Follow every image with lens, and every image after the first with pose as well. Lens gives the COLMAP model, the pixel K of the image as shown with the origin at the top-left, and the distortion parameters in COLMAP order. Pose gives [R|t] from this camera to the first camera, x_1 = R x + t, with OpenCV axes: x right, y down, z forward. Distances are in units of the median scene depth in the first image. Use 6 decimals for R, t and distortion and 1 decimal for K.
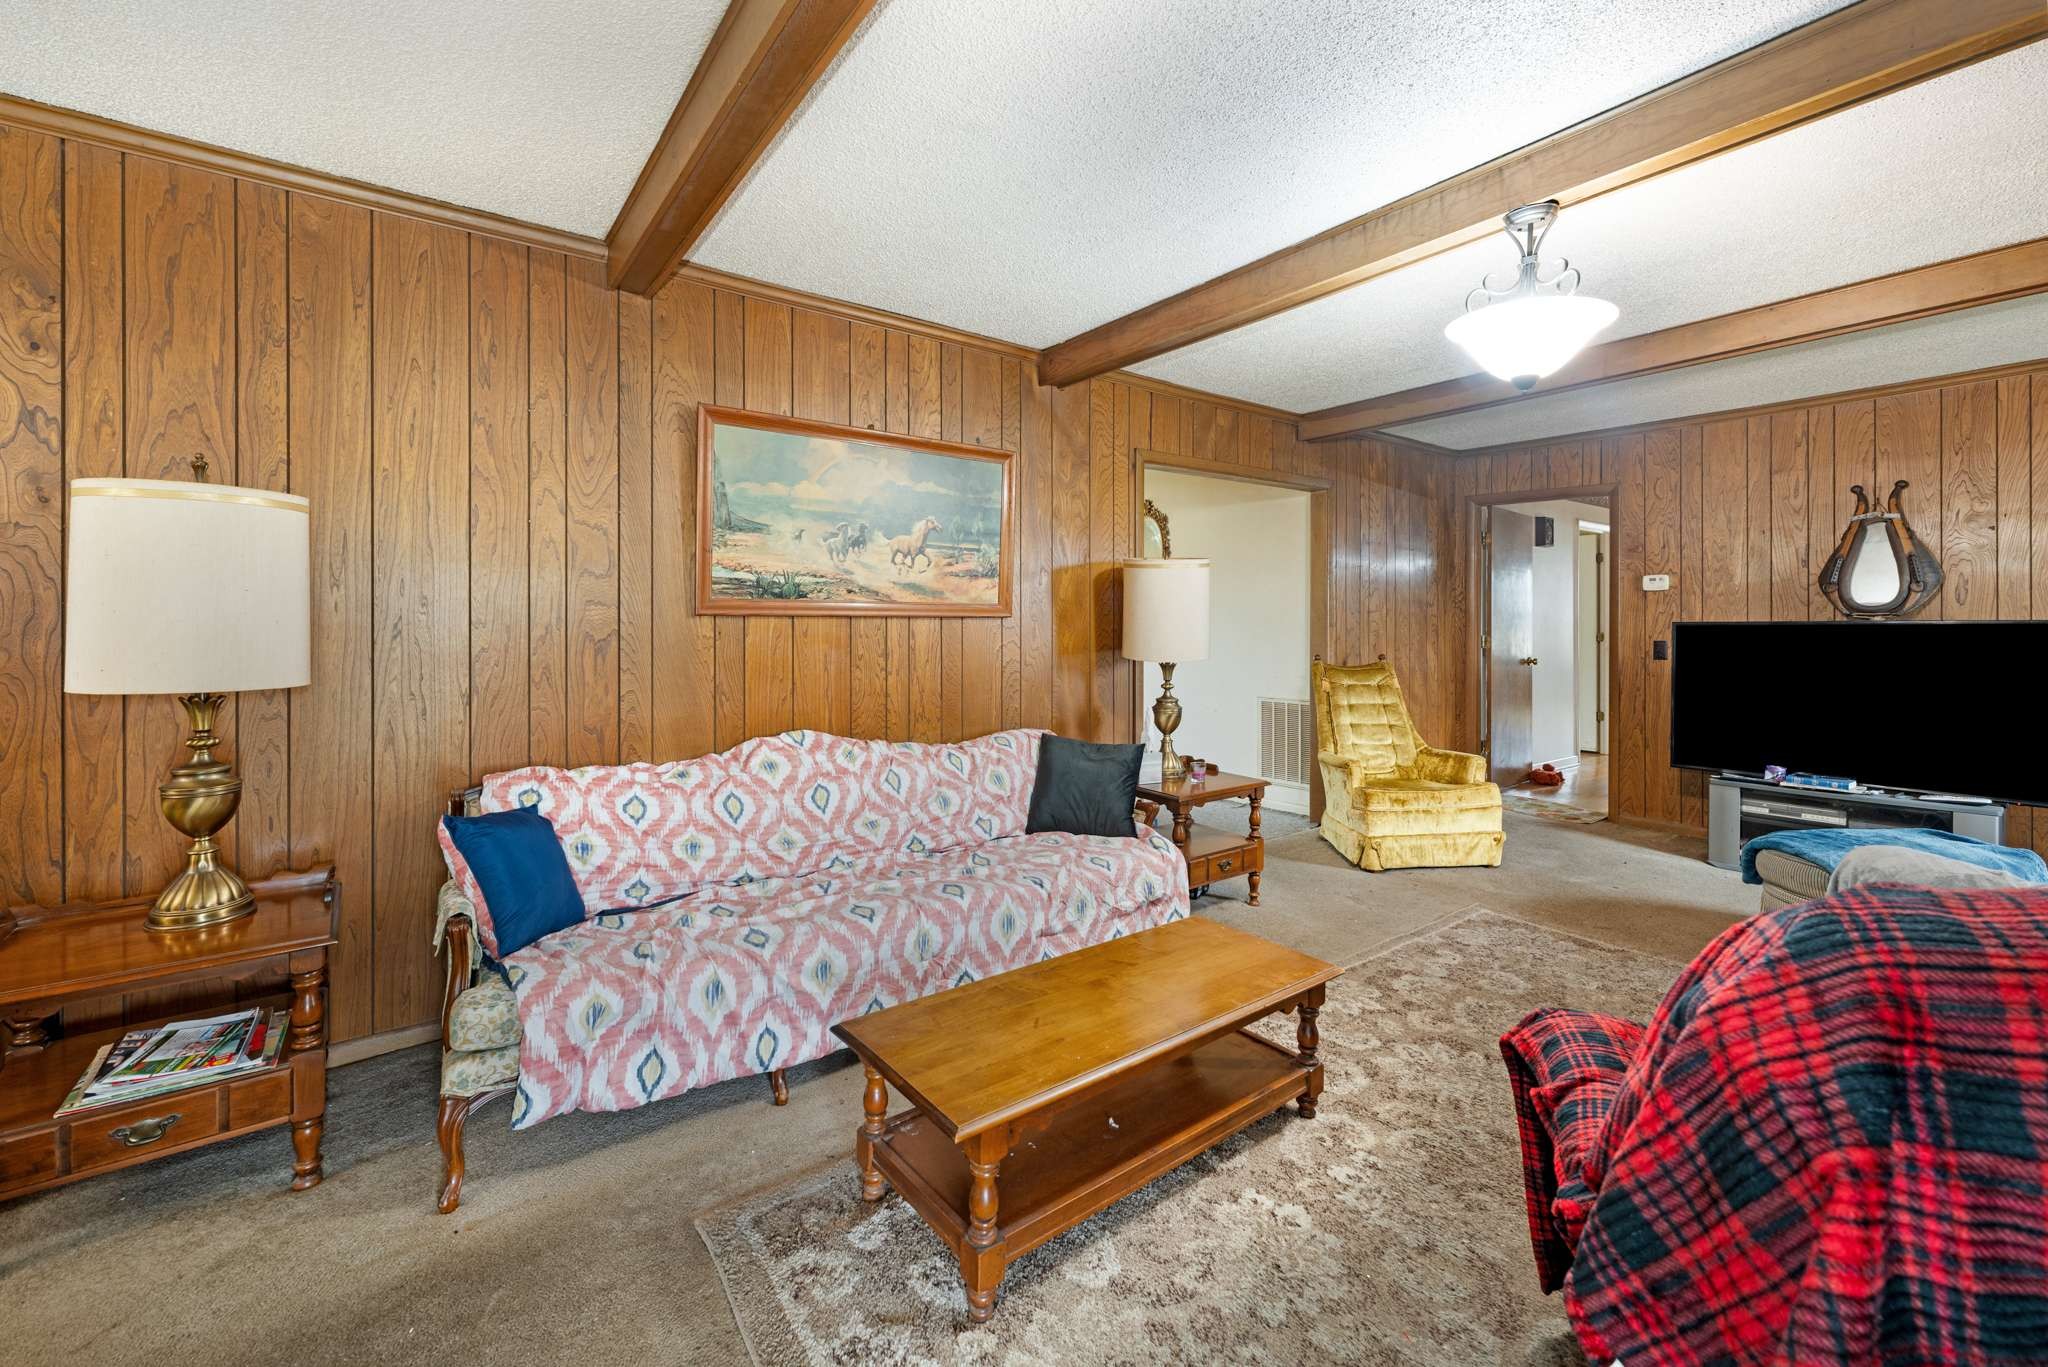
lens RADIAL K [[848.5, 0, 1043.5], [0, 848.5, 624.2], [0, 0, 1]] dist [0.005021, -0.001303]
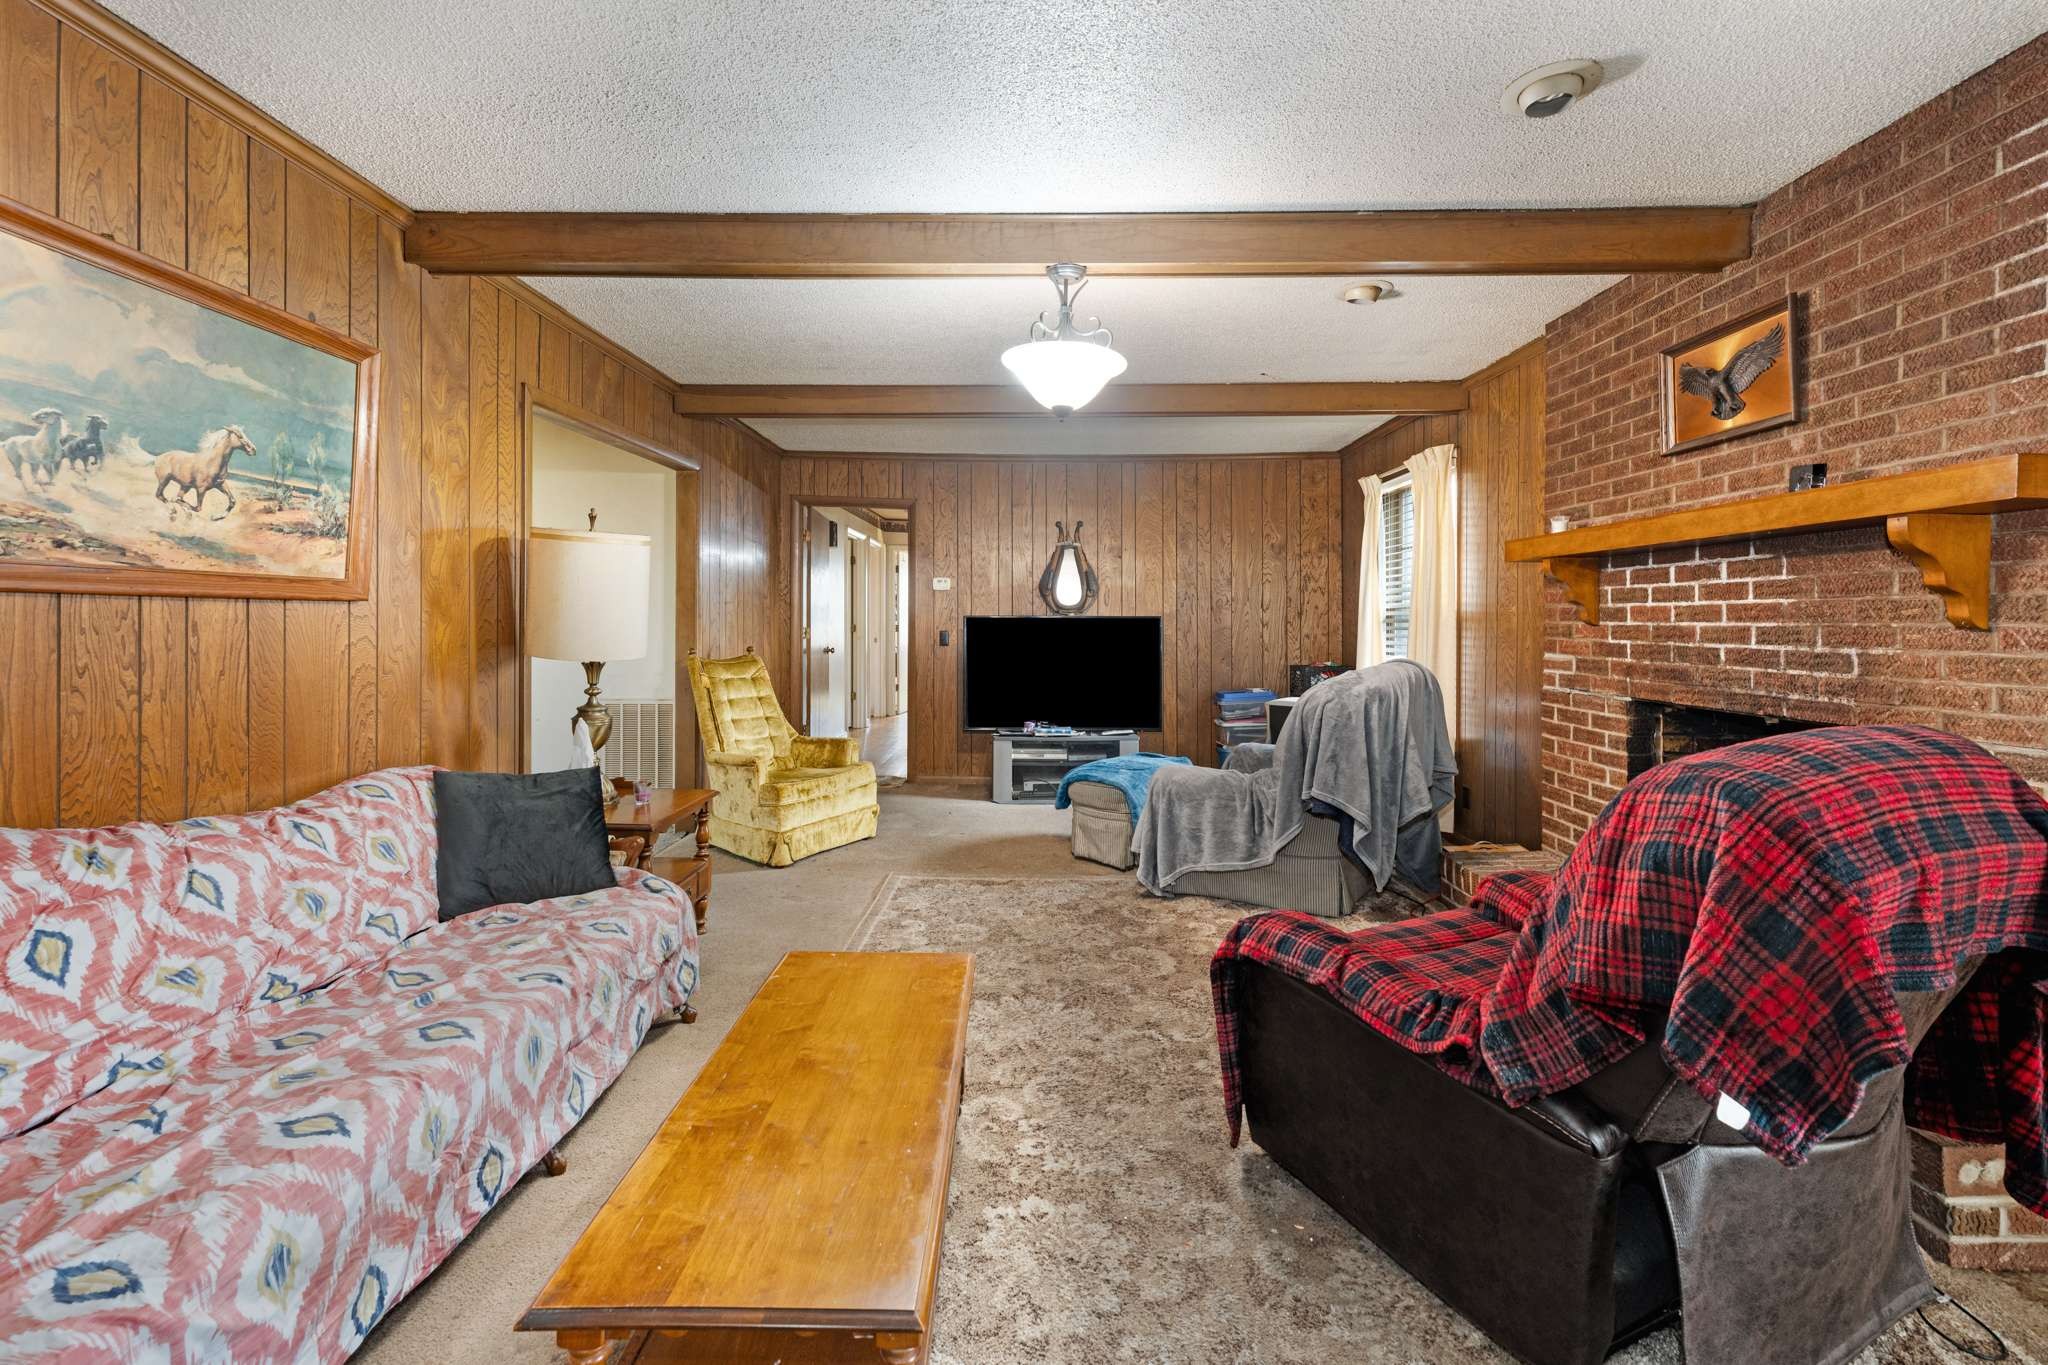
lens RADIAL K [[848.5, 0, 1029.7], [0, 848.5, 616.4], [0, 0, 1]] dist [0.005021, -0.001303]
pose [[0.612450, 0.007042, 0.790478, -0.243308], [-0.006589, 0.999971, -0.003803, 0.003079], [-0.790482, -0.002879, 0.612479, 0.192413]]
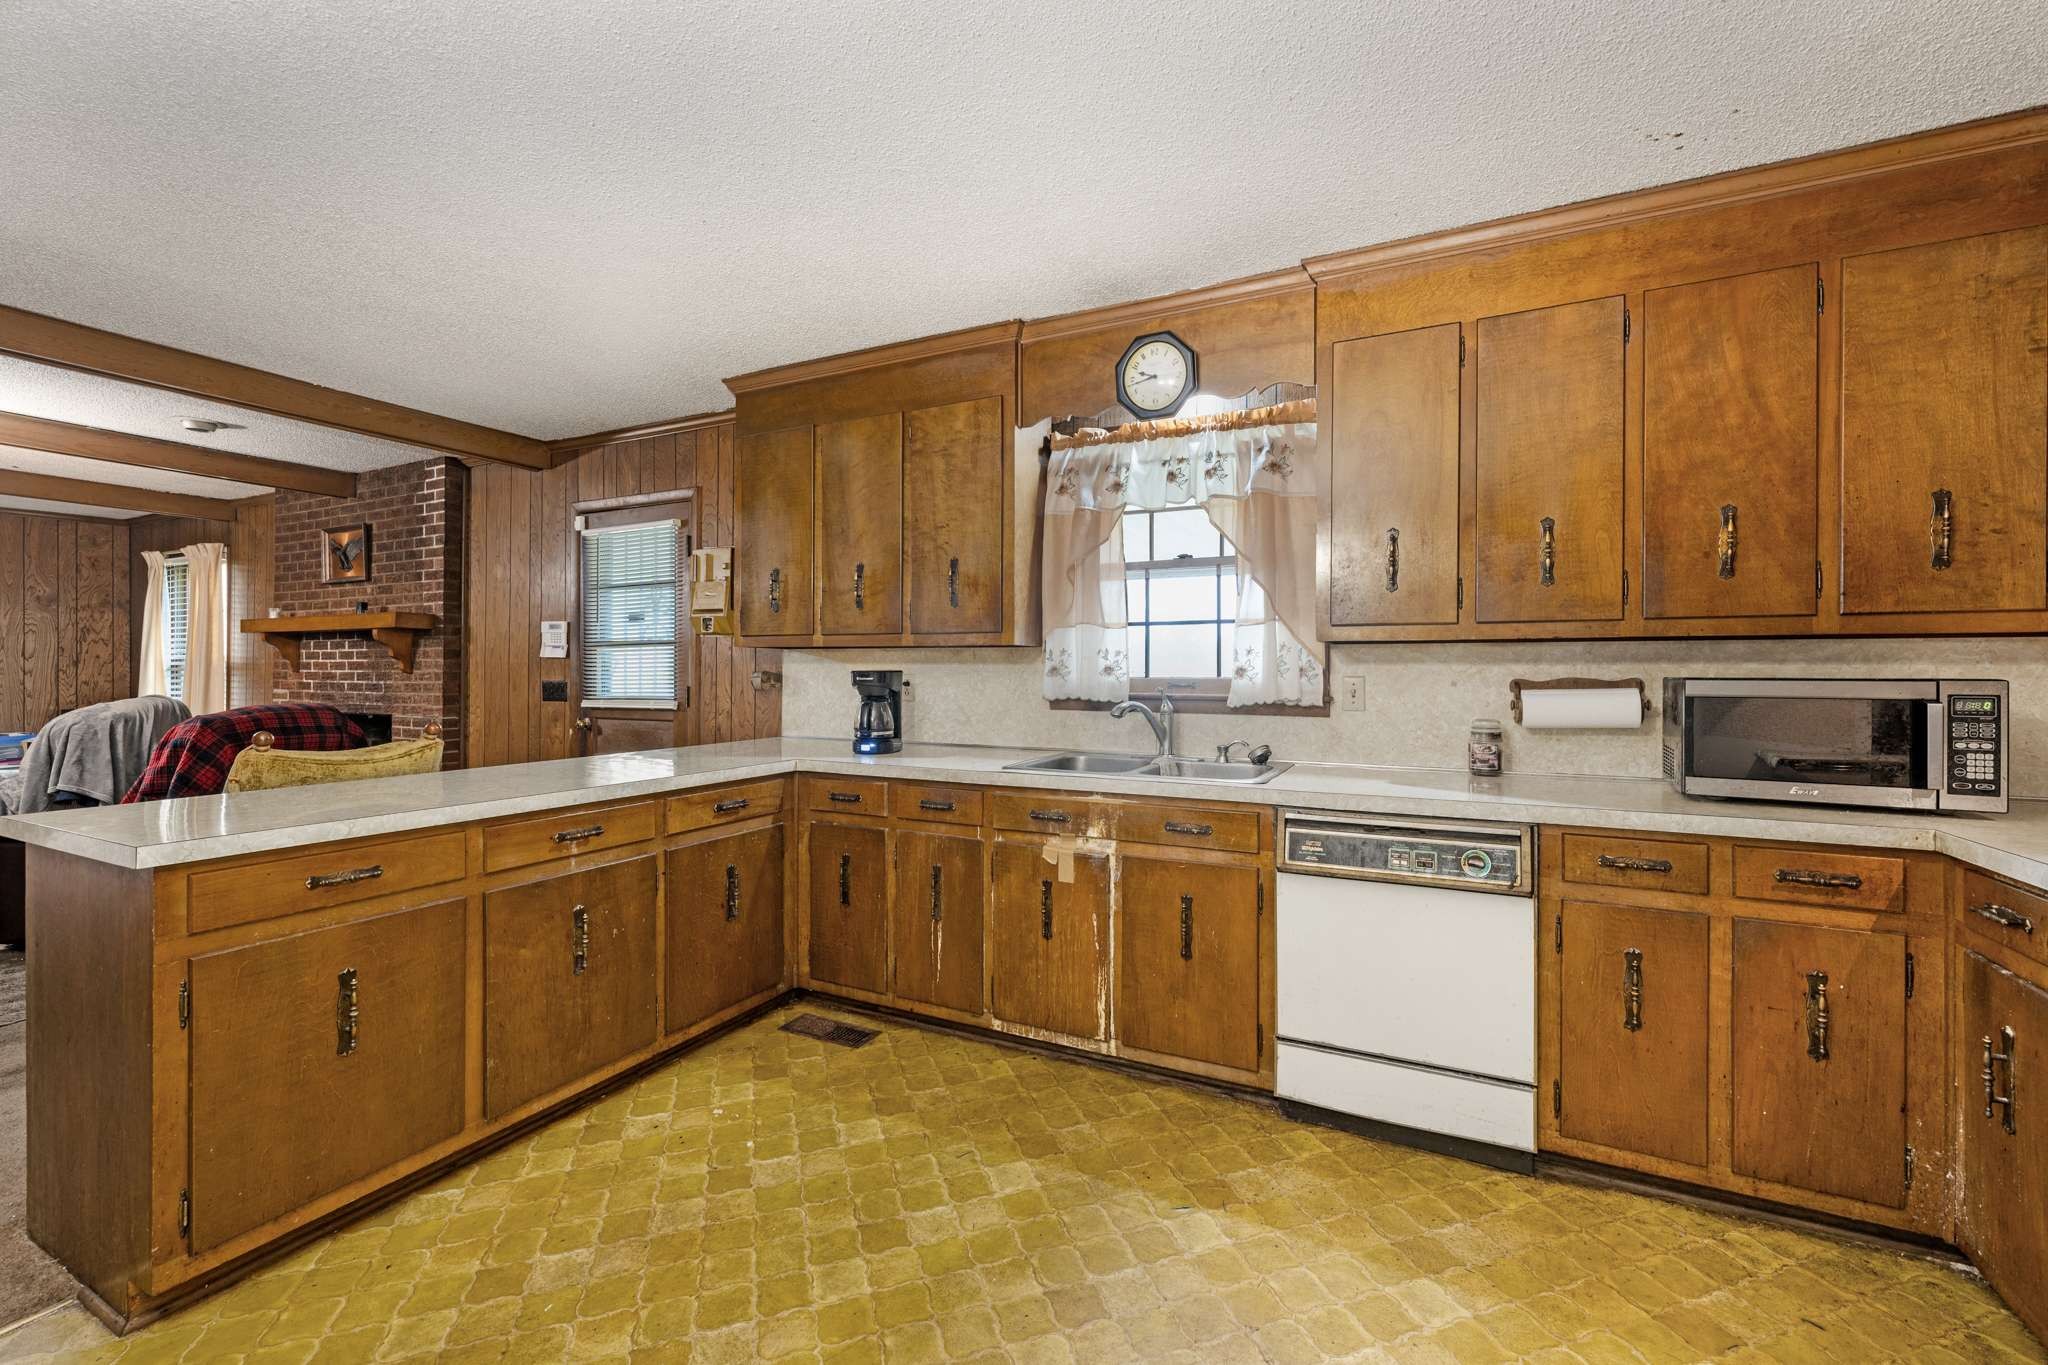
lens RADIAL K [[848.5, 0, 1041.9], [0, 848.5, 671.6], [0, 0, 1]] dist [0.005021, -0.001303]
pose [[-0.446978, 0.001660, 0.894544, -1.189036], [-0.006625, 0.999965, -0.005166, 0.003454], [-0.894521, -0.008235, -0.446951, -0.256239]]
